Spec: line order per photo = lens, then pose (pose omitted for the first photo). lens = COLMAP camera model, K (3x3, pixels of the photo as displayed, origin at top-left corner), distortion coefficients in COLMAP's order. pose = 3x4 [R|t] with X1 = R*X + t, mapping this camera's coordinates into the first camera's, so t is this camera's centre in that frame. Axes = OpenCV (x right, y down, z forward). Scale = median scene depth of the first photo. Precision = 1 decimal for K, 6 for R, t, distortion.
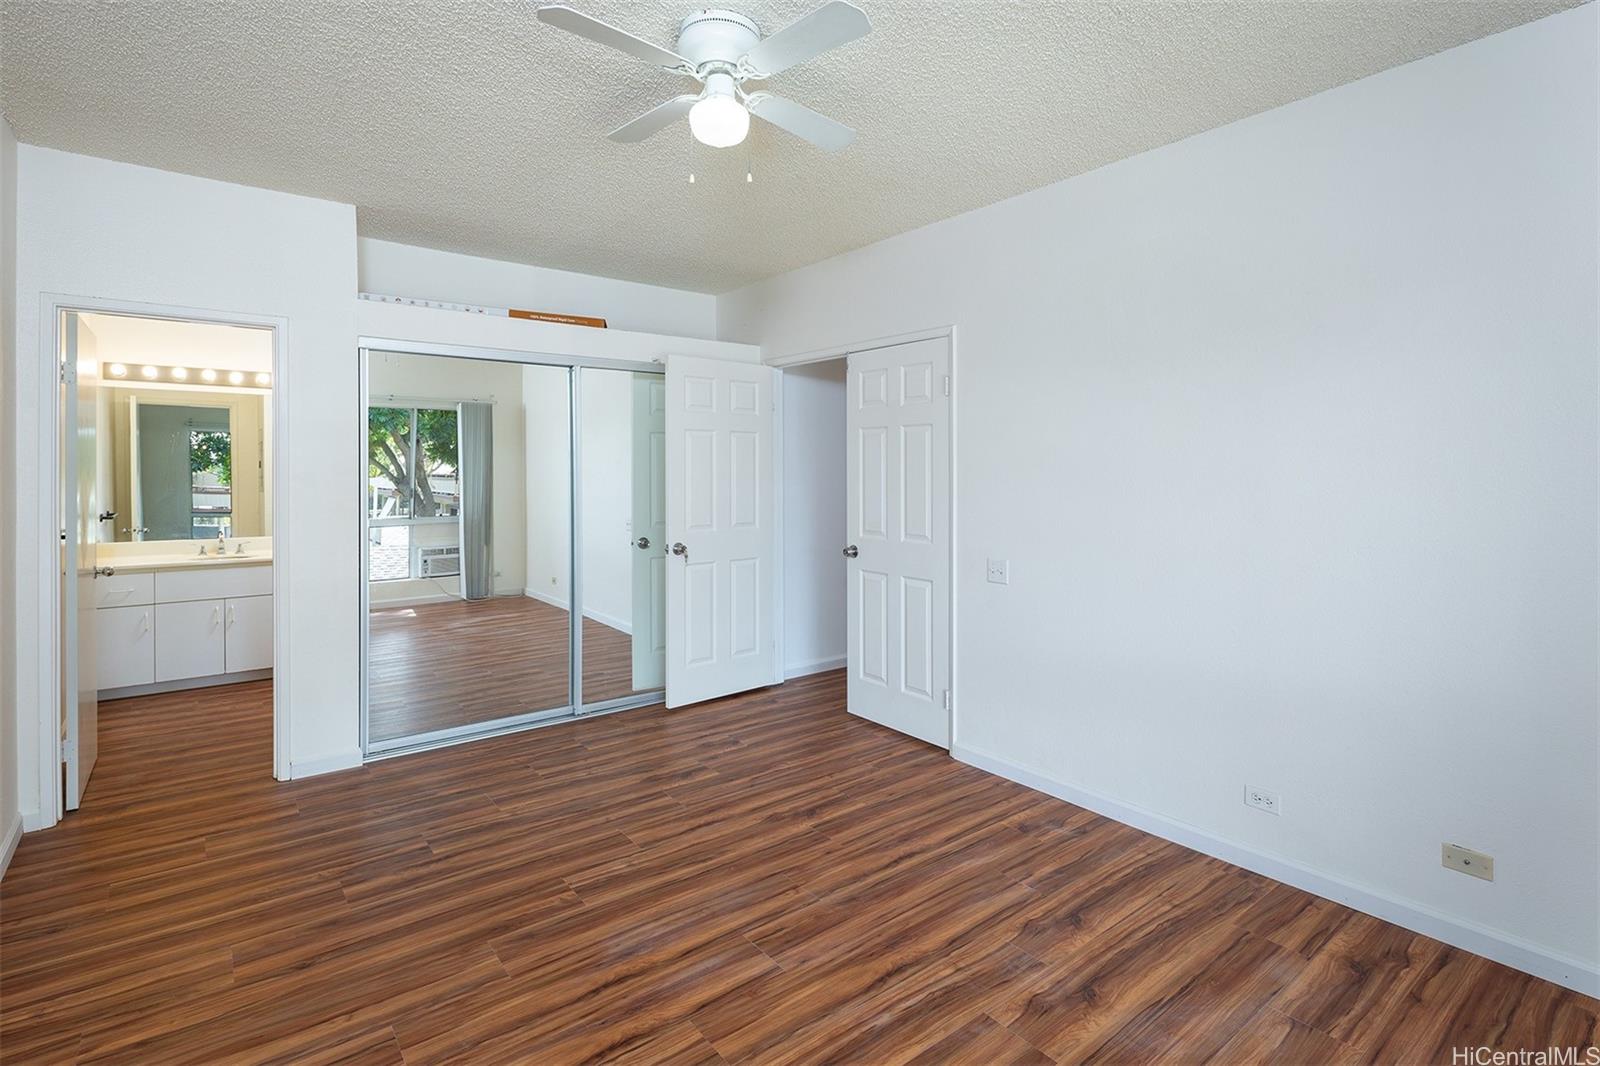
lens RADIAL K [[779.3, 0, 800.2], [0, 779.3, 480.8], [0, 0, 1]] dist [0.000066, -0.000005]
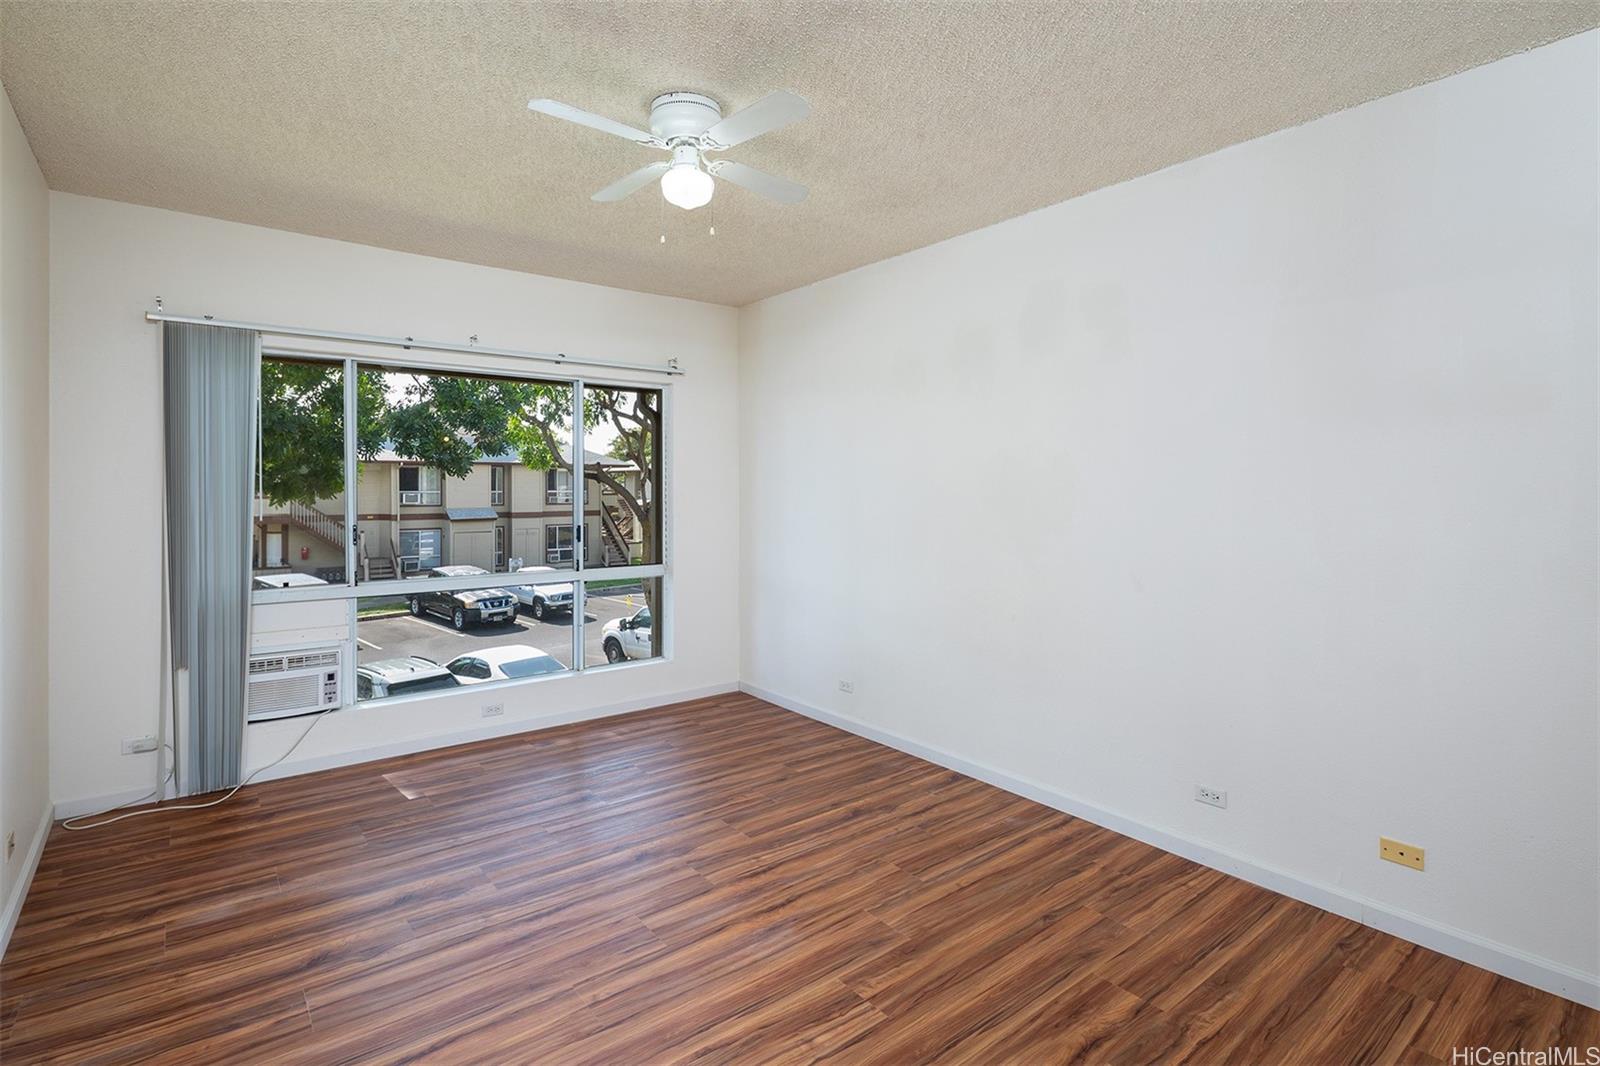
lens RADIAL K [[779.3, 0, 800.2], [0, 779.3, 480.8], [0, 0, 1]] dist [0.000066, -0.000005]
pose [[-0.999939, -0.003807, -0.010340, -0.237661], [-0.003856, 0.999981, 0.004772, -0.034262], [0.010321, 0.004811, -0.999935, 2.042155]]
